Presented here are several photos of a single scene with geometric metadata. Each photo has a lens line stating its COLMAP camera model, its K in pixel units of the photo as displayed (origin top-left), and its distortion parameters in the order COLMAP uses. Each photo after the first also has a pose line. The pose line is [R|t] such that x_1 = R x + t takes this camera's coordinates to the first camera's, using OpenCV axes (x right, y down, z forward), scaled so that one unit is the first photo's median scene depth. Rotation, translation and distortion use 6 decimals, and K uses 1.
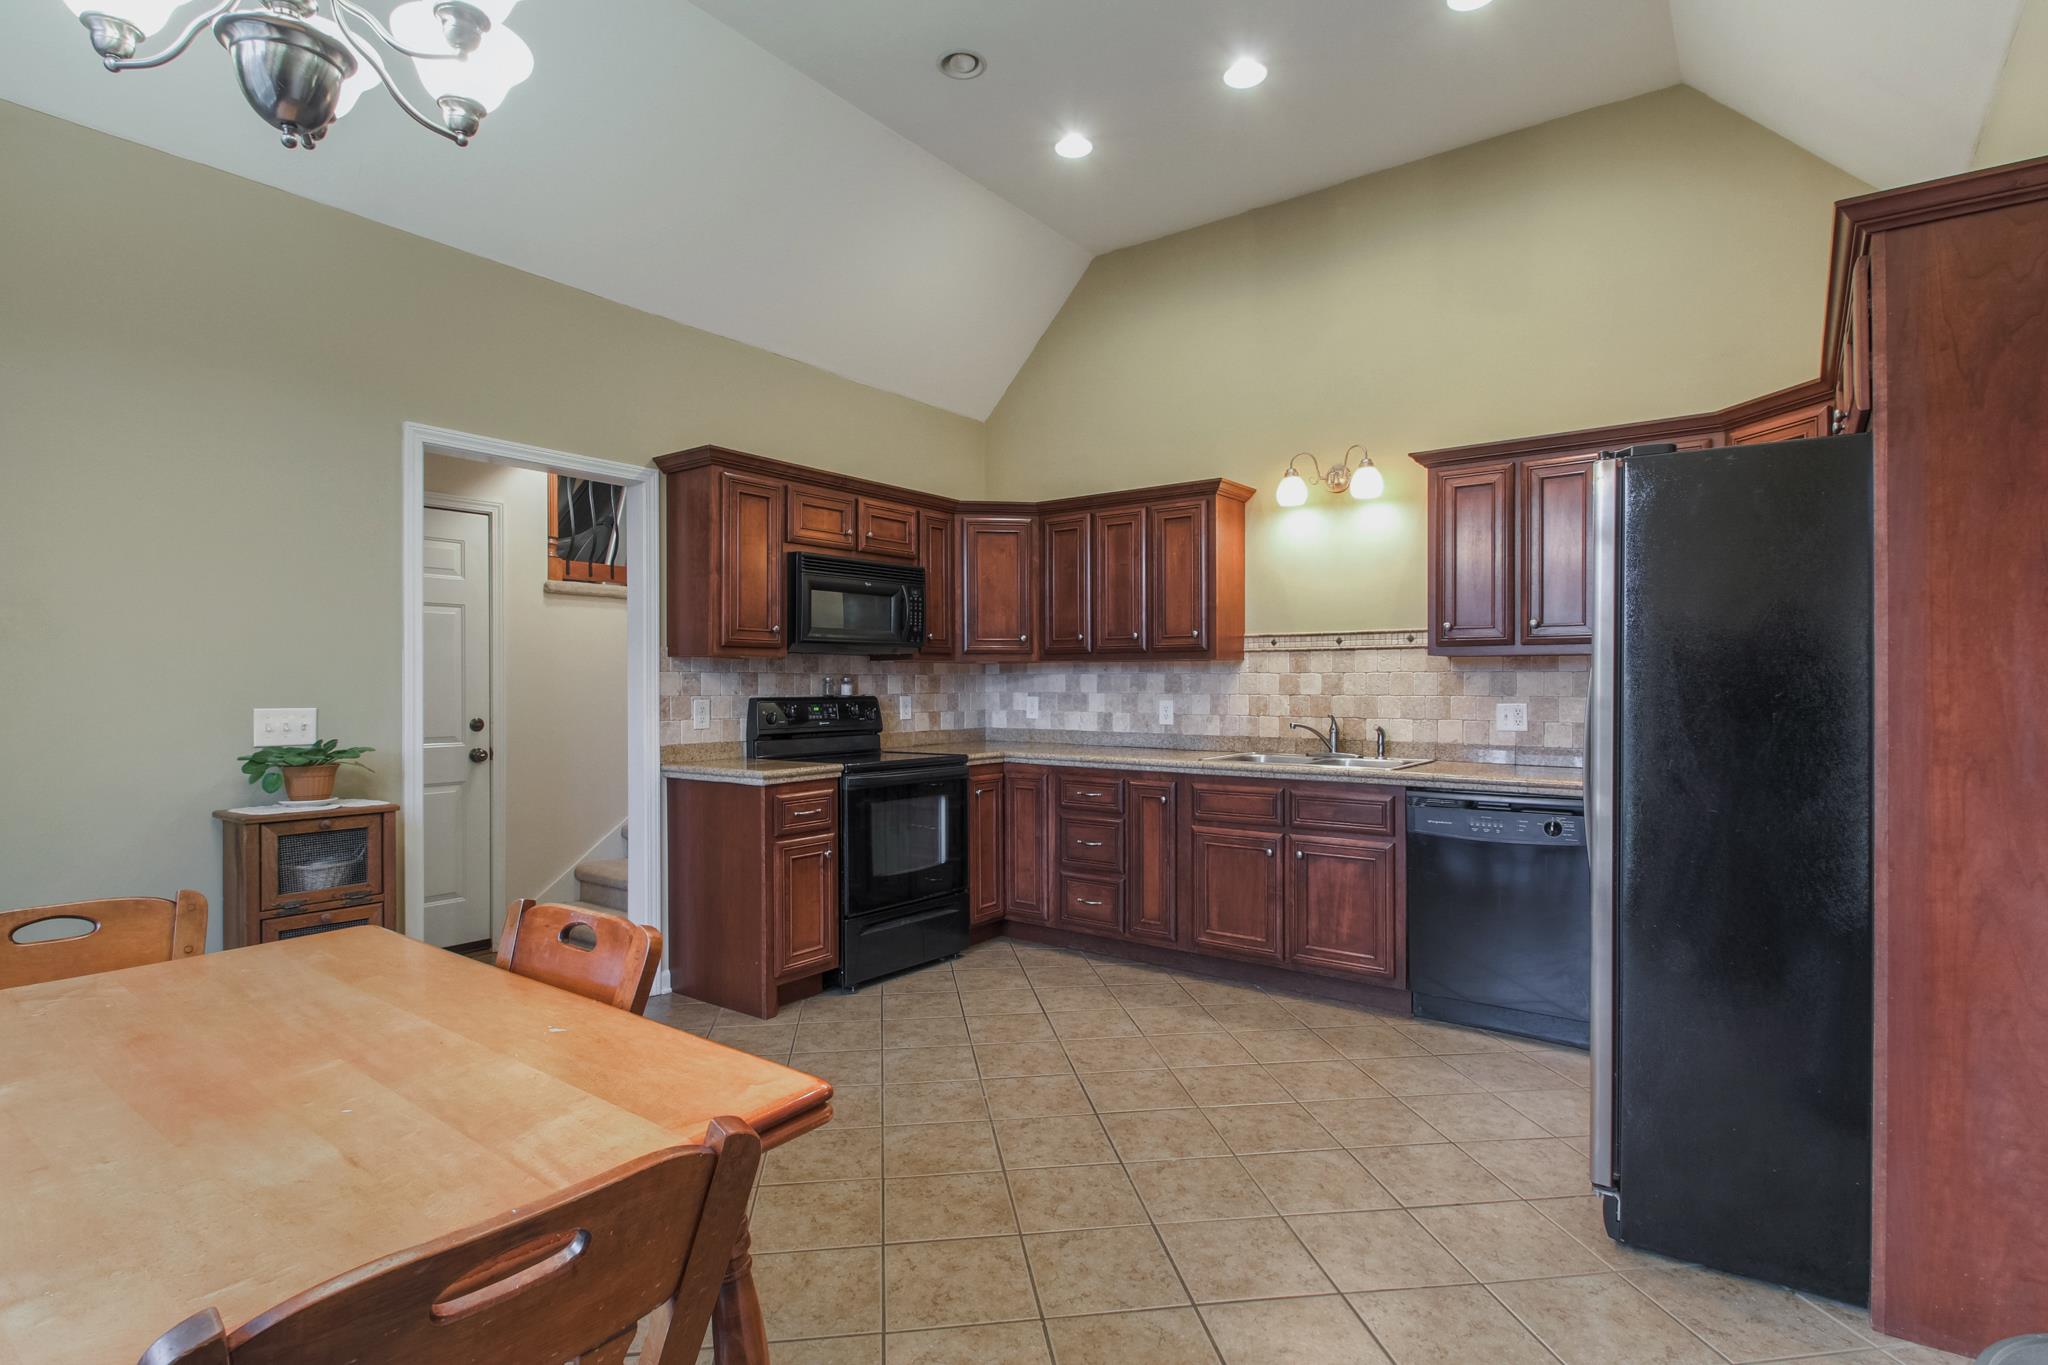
lens RADIAL K [[1006.8, 0, 1026.0], [0, 1006.8, 678.8], [0, 0, 1]] dist [0.000443, 0.000300]
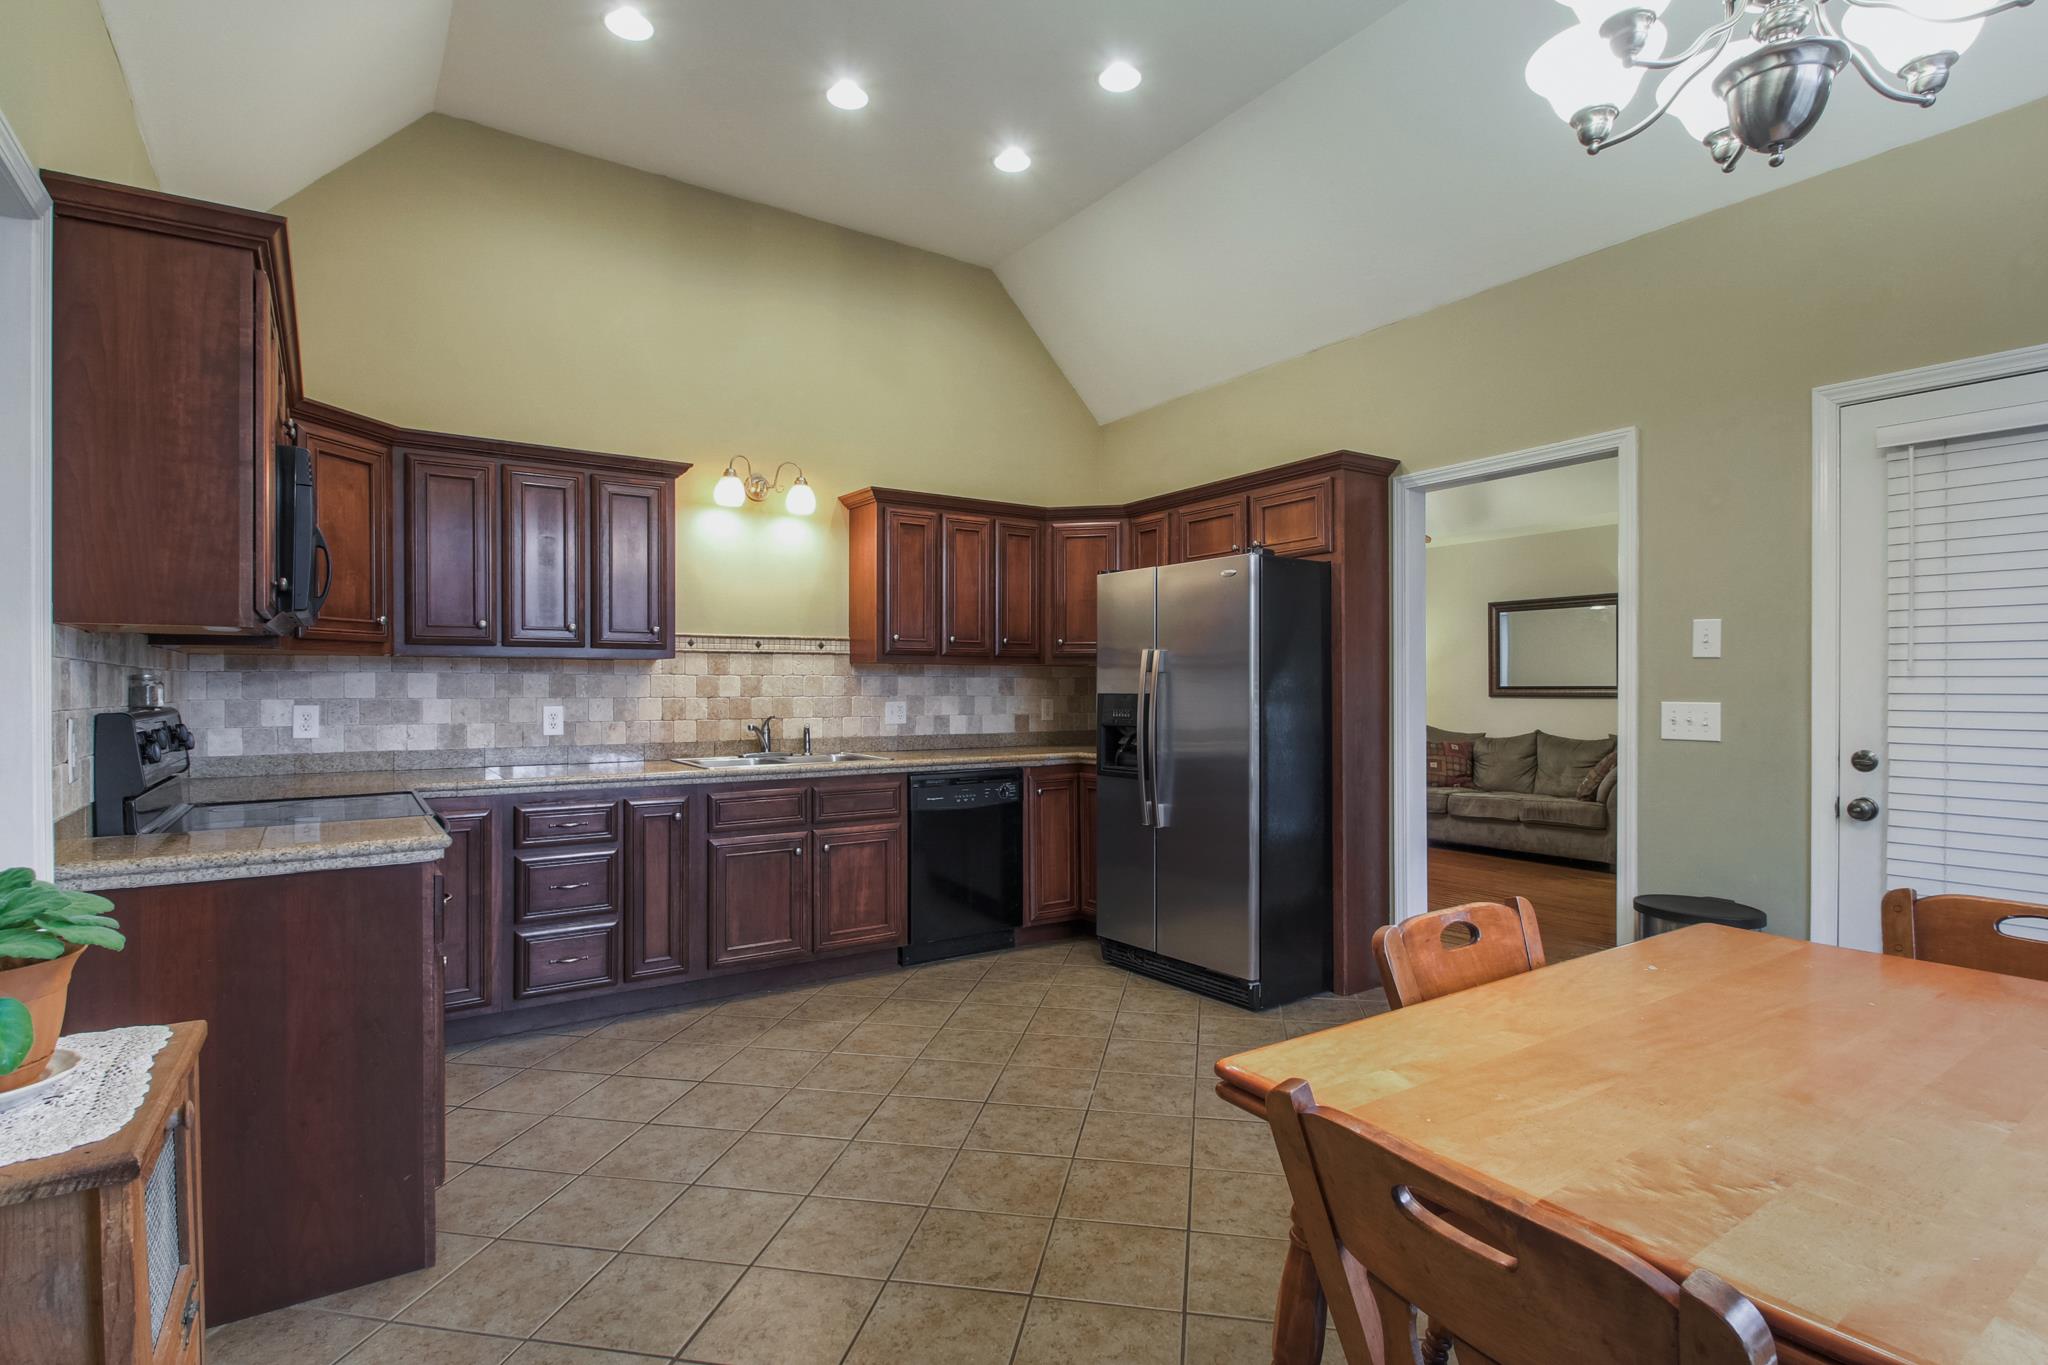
lens RADIAL K [[1006.8, 0, 1014.7], [0, 1006.8, 683.4], [0, 0, 1]] dist [0.000443, 0.000300]
pose [[0.326005, 0.001617, 0.945367, -0.592451], [-0.004304, 0.999991, -0.000226, 0.001419], [-0.945358, -0.003995, 0.326009, 0.420092]]
